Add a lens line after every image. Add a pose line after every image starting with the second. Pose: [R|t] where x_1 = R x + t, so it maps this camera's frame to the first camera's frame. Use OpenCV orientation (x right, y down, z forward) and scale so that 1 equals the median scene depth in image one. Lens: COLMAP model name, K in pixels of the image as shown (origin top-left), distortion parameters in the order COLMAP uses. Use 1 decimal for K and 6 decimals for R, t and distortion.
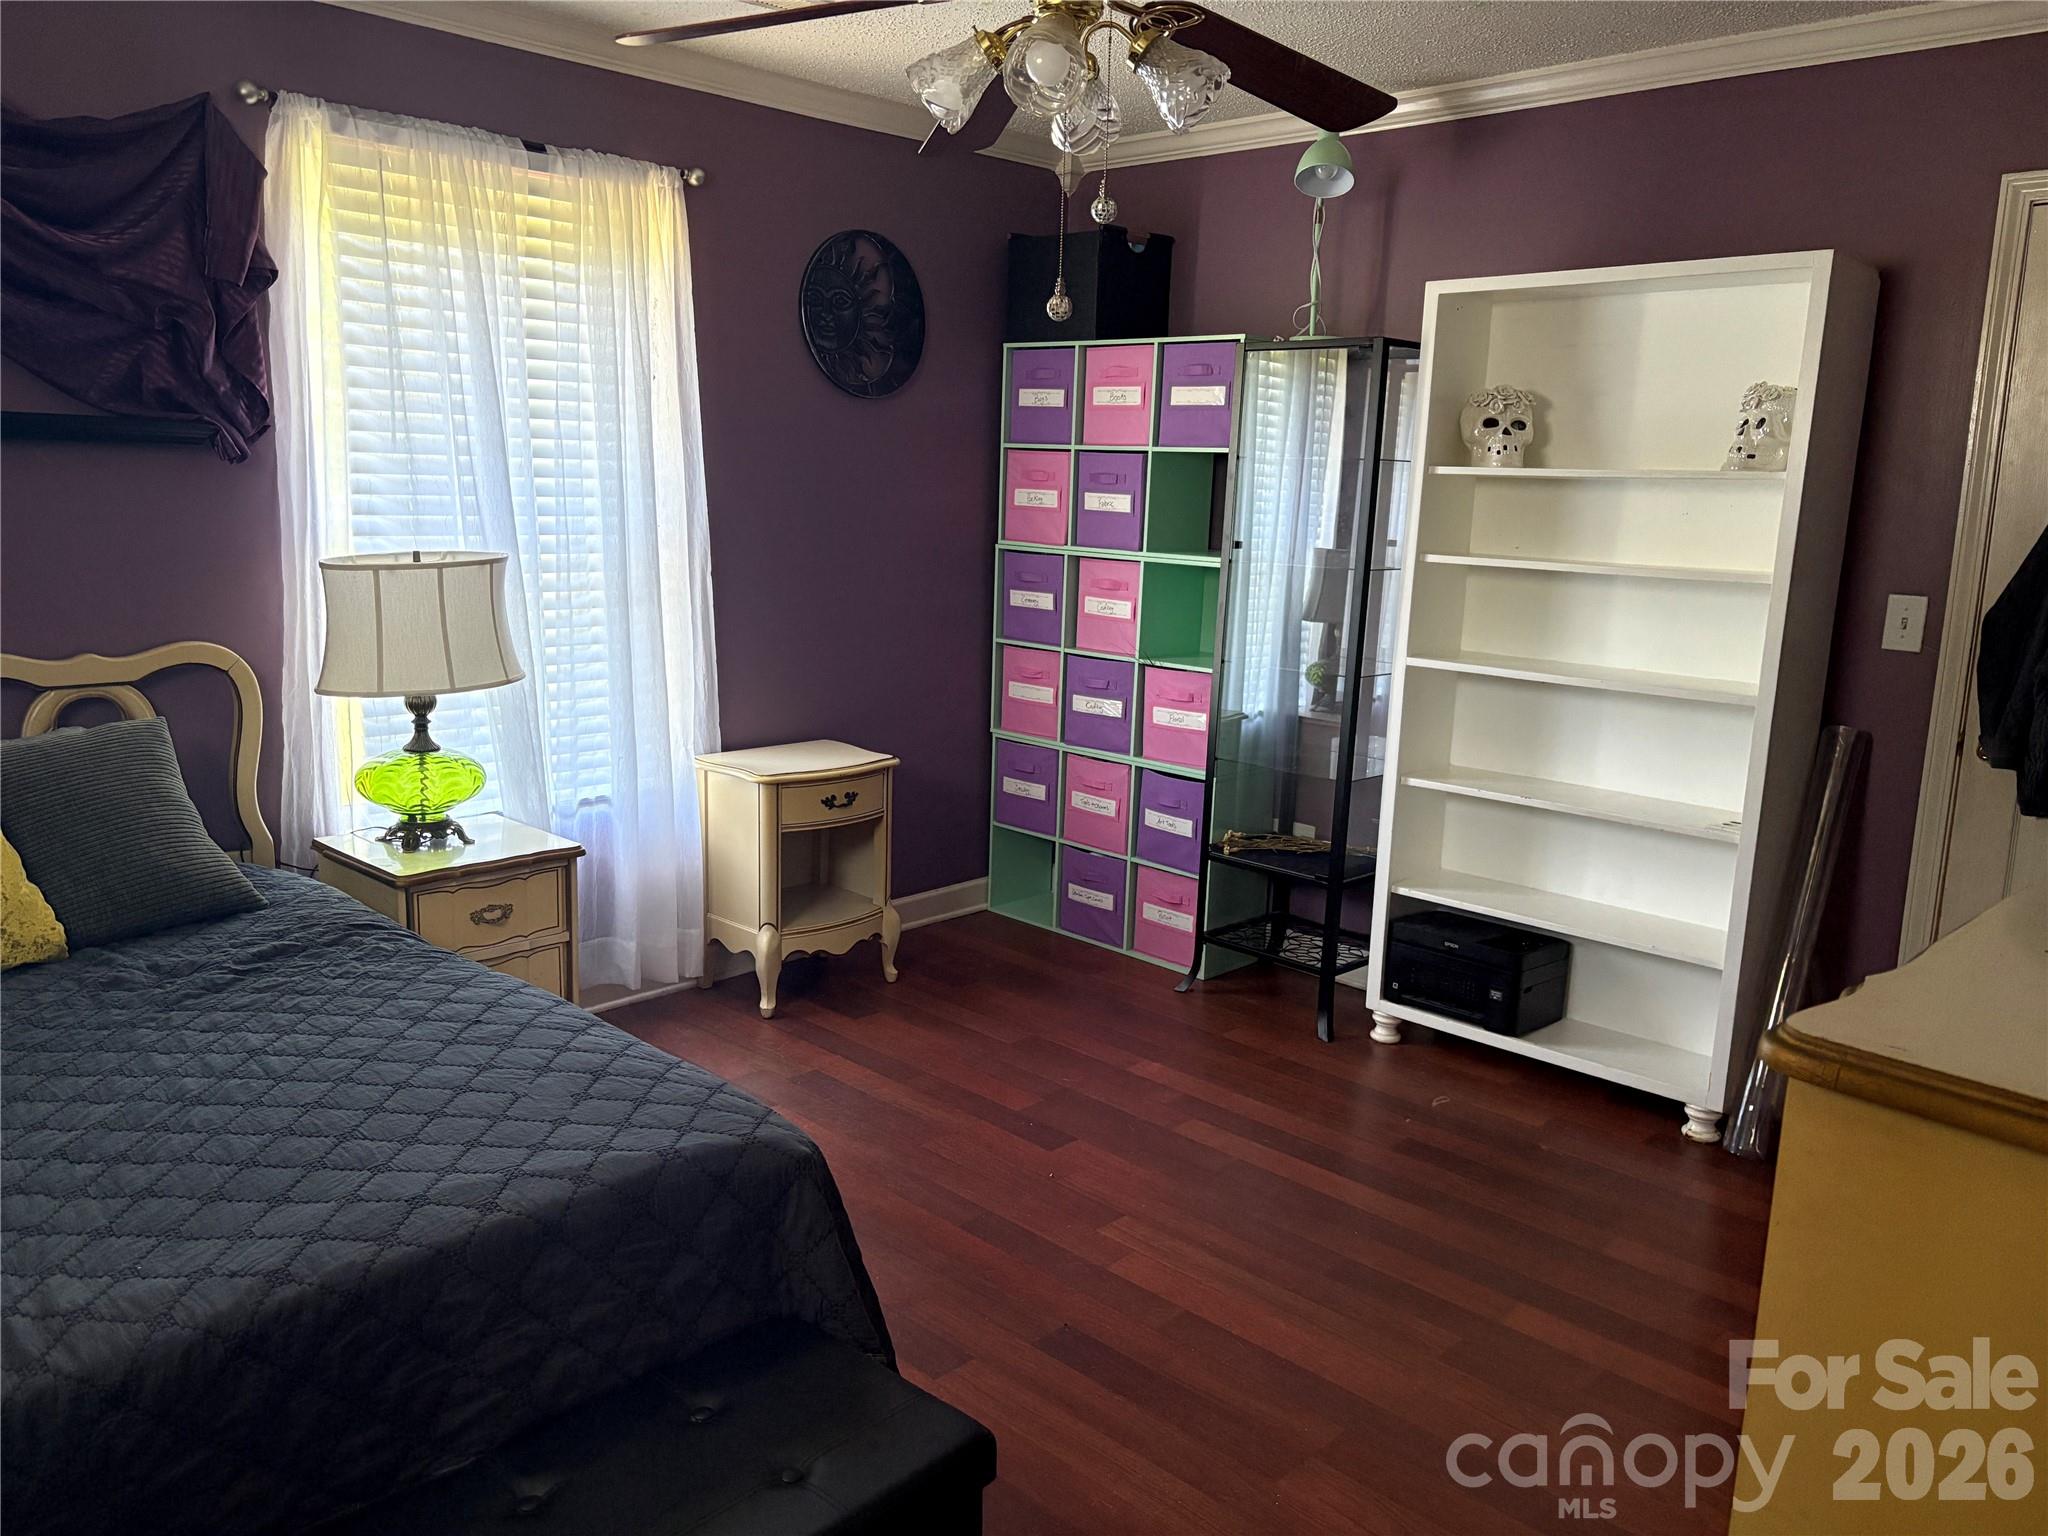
lens RADIAL K [[1547.6, 0, 1019.8], [0, 1547.6, 768.1], [0, 0, 1]] dist [0.088694, -0.070236]
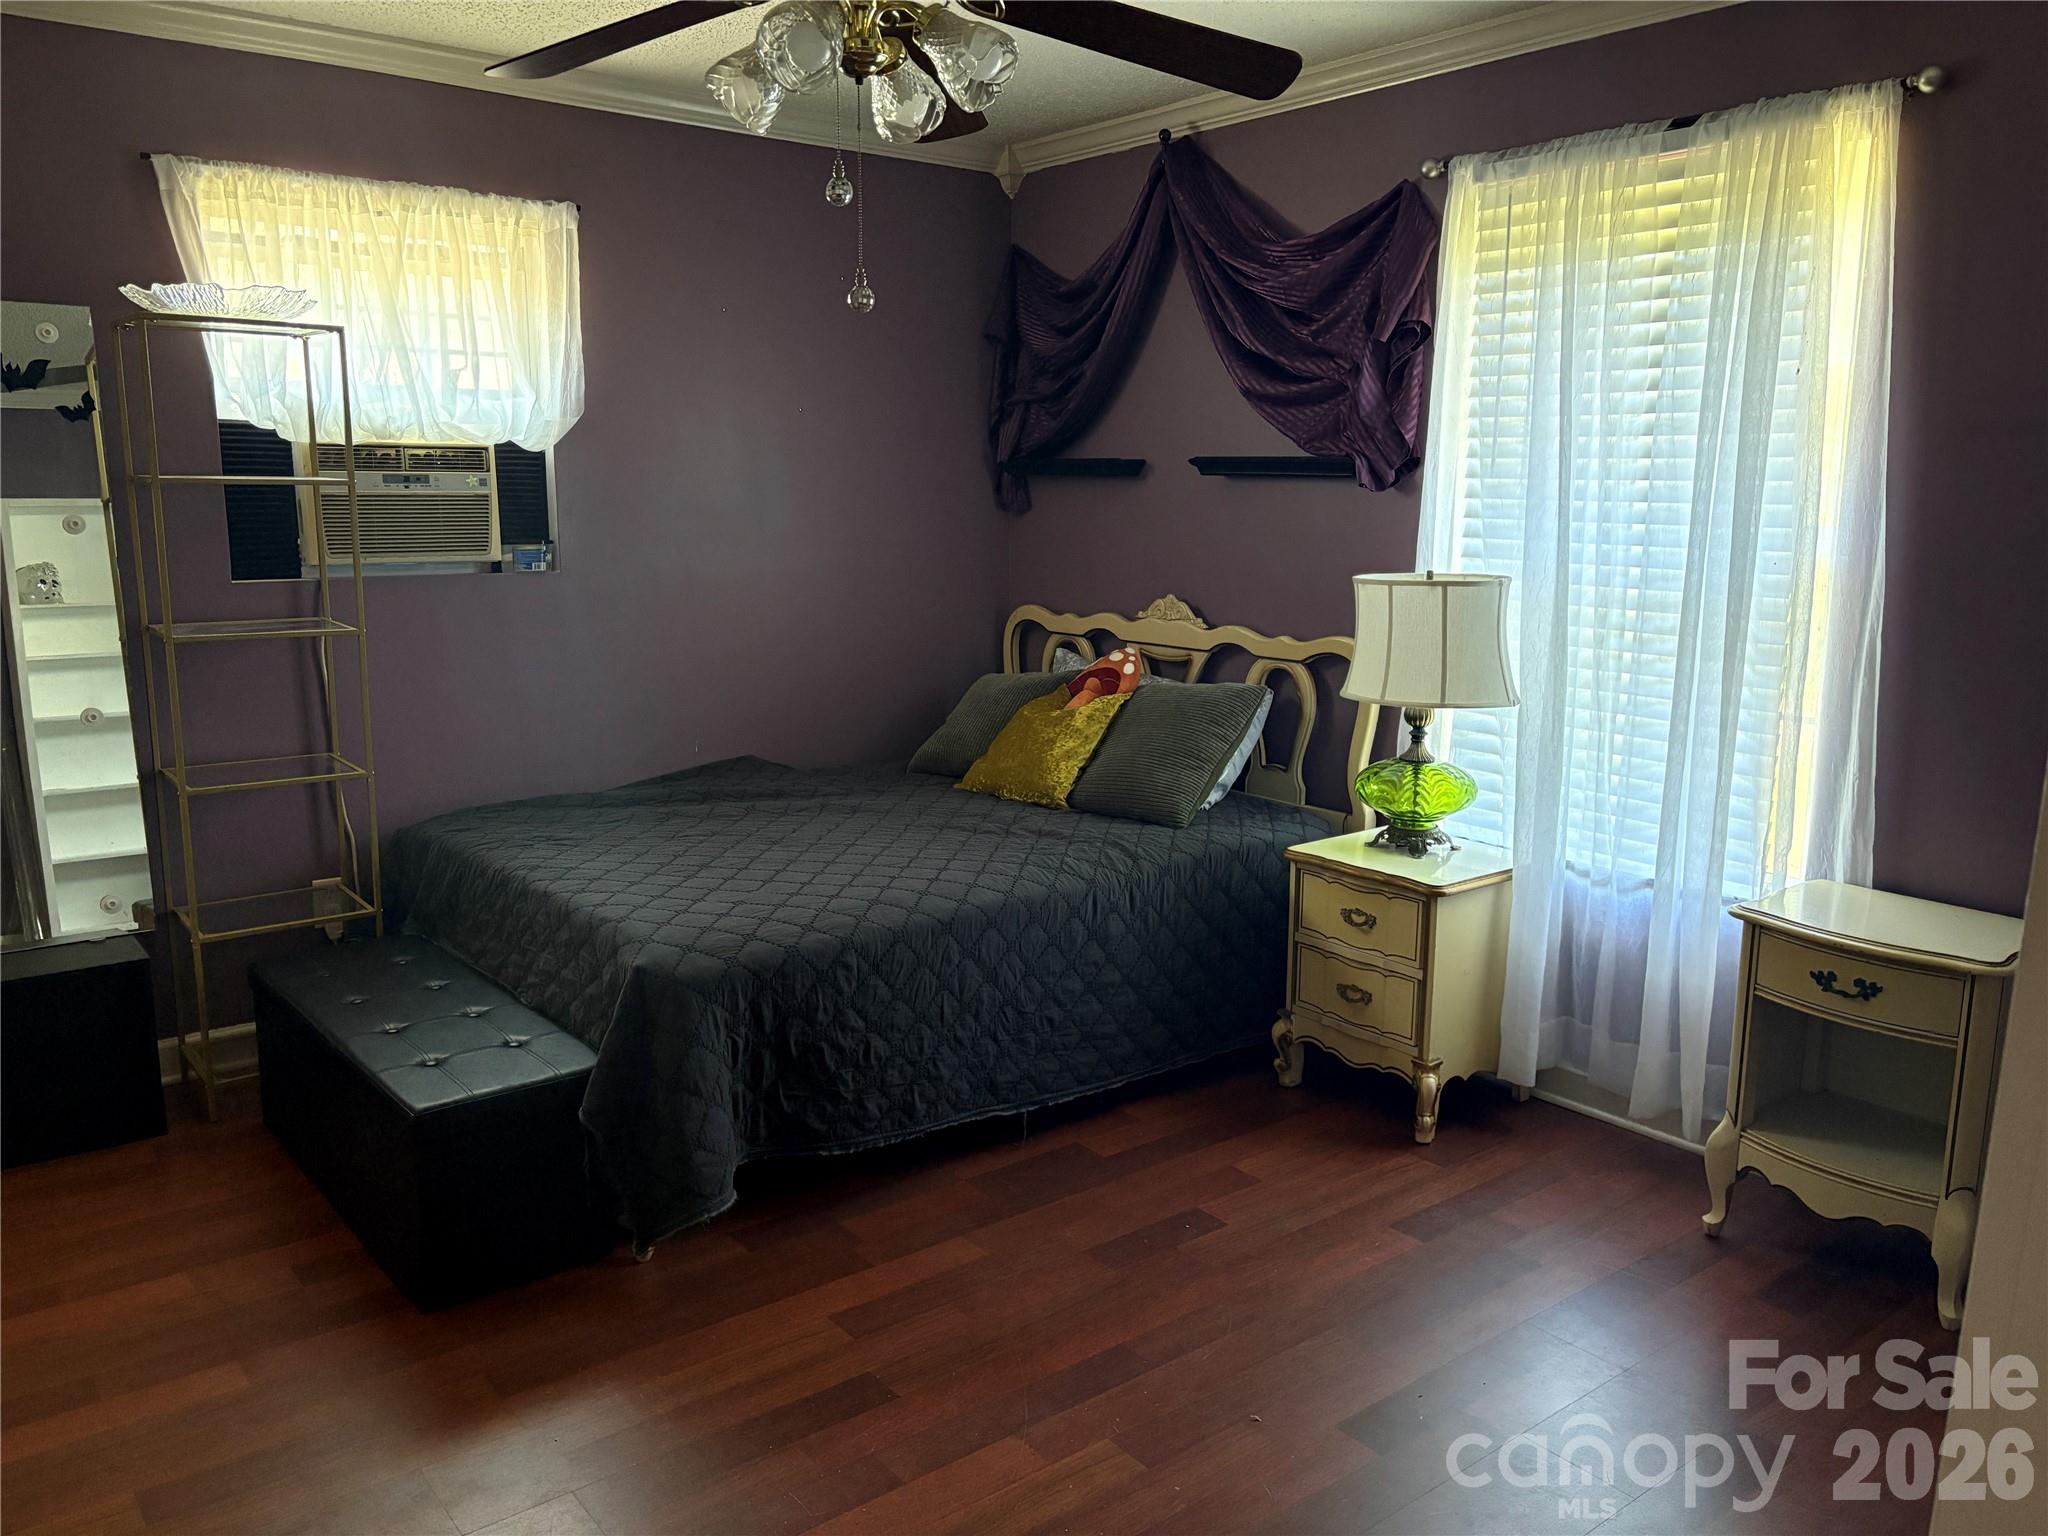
lens RADIAL K [[1578.7, 0, 1024.3], [0, 1578.7, 762.9], [0, 0, 1]] dist [0.083133, -0.086611]
pose [[-0.130144, 0.147624, -0.980444, 0.701751], [-0.202346, 0.964088, 0.172021, -0.140603], [0.970628, 0.220777, -0.095599, 0.858242]]
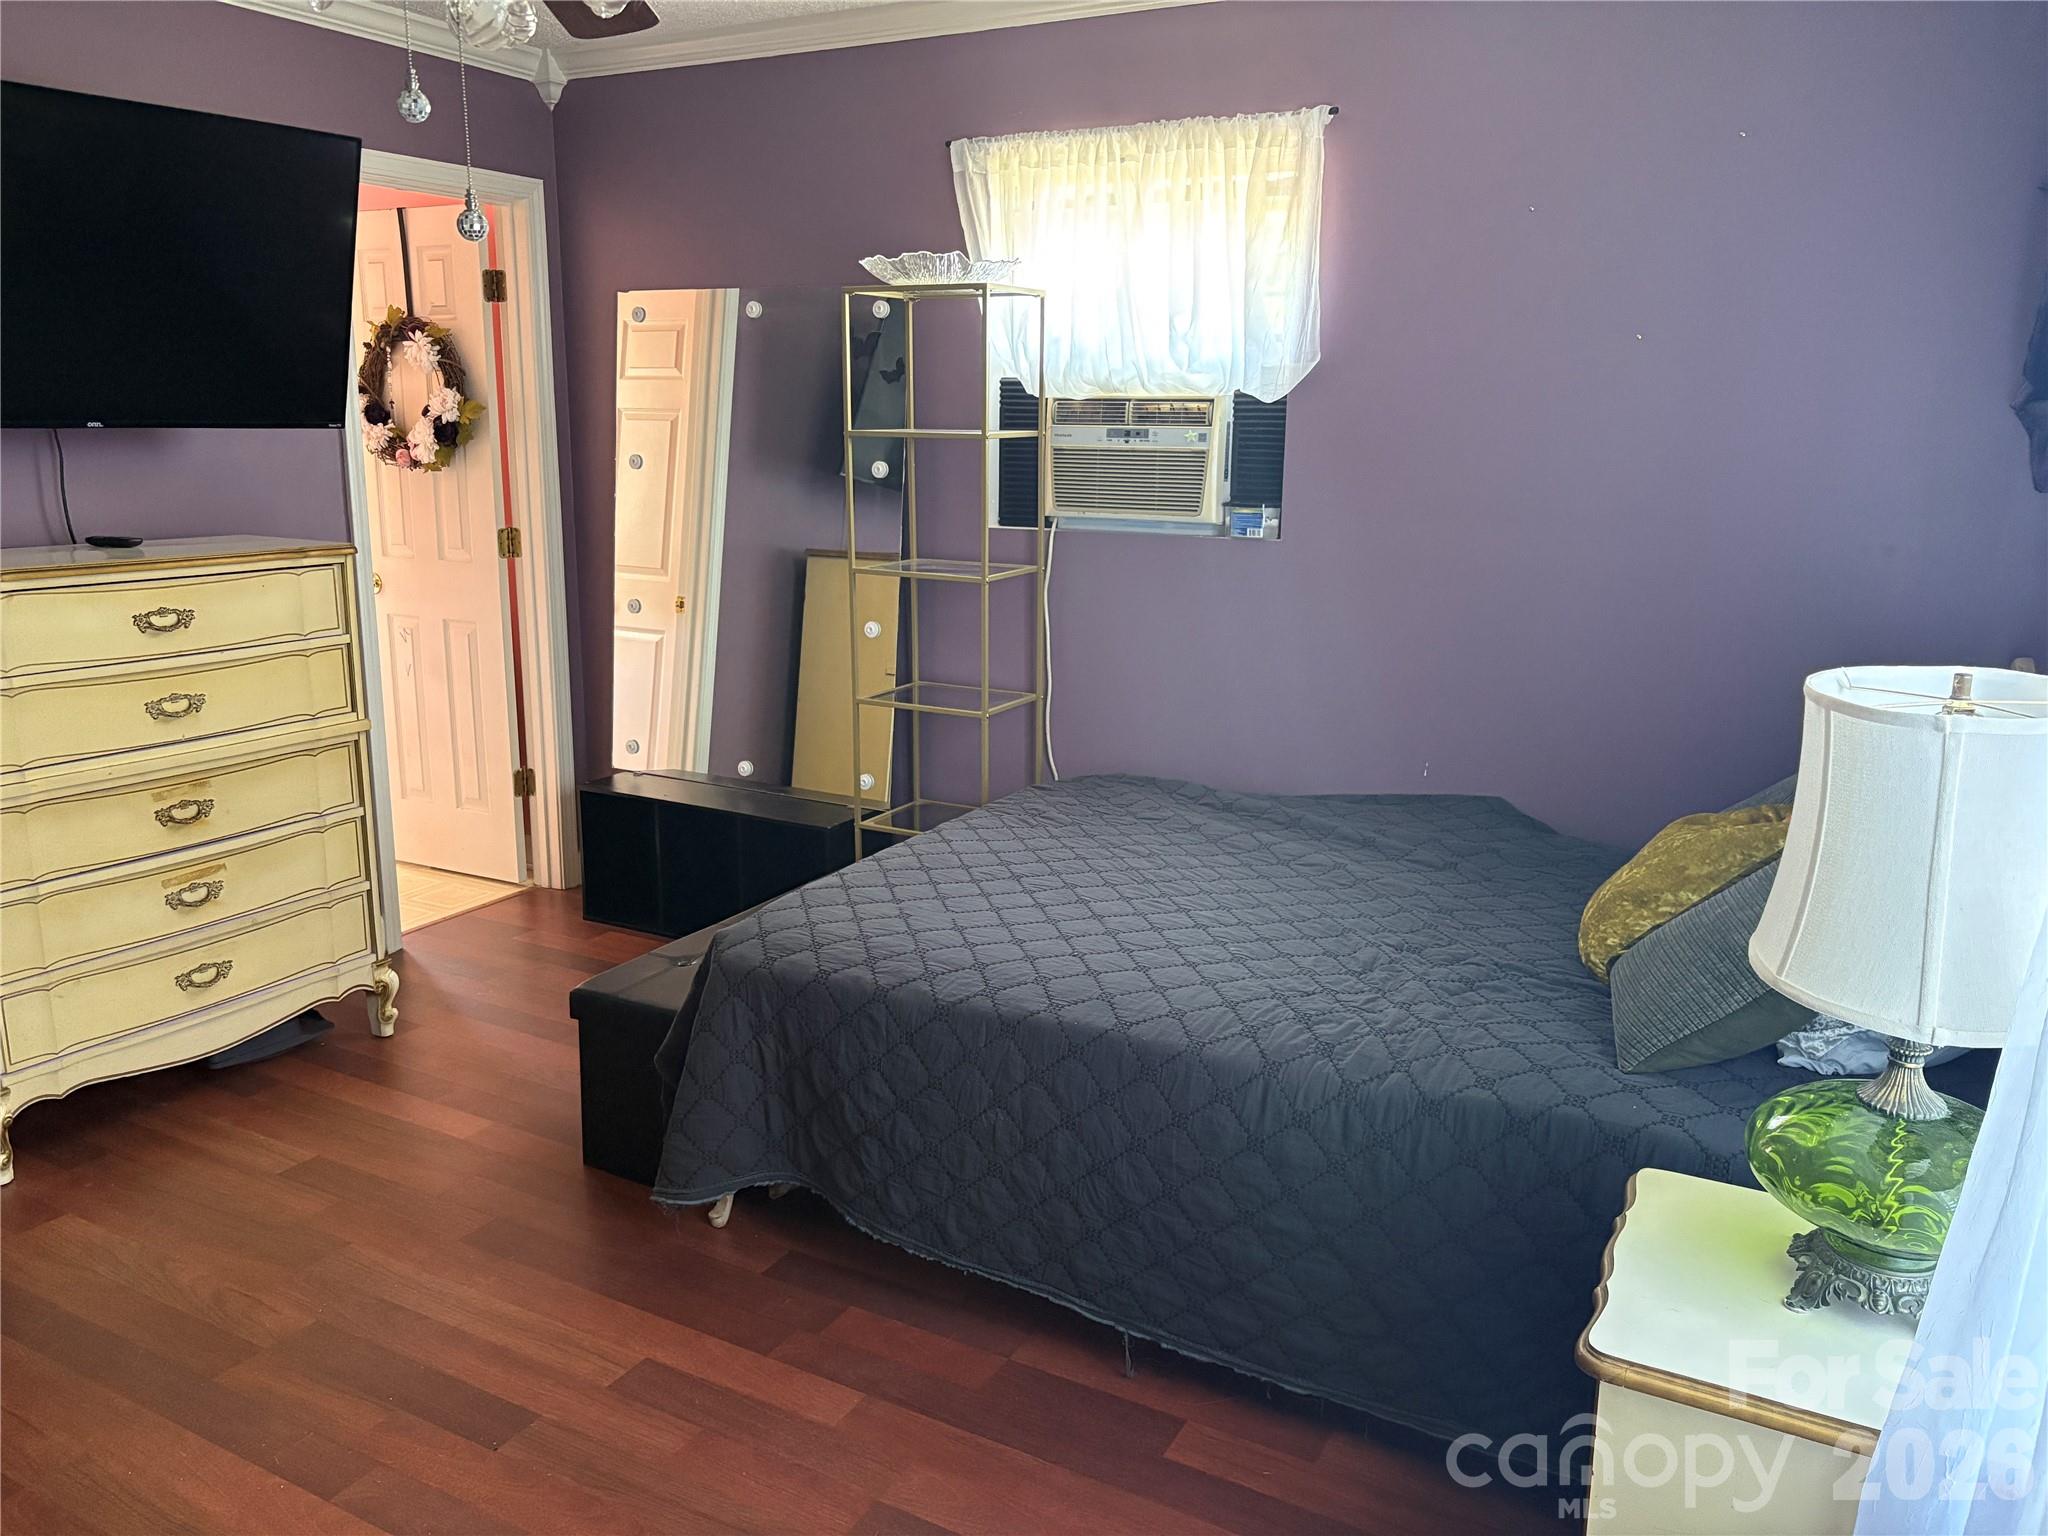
lens RADIAL K [[1578.7, 0, 1024.3], [0, 1578.7, 762.9], [0, 0, 1]] dist [0.083133, -0.086611]
pose [[-0.969347, 0.012490, -0.245377, -0.030503], [-0.086891, 0.916739, 0.389923, -0.263650], [0.229817, 0.399292, -0.887553, 1.330495]]
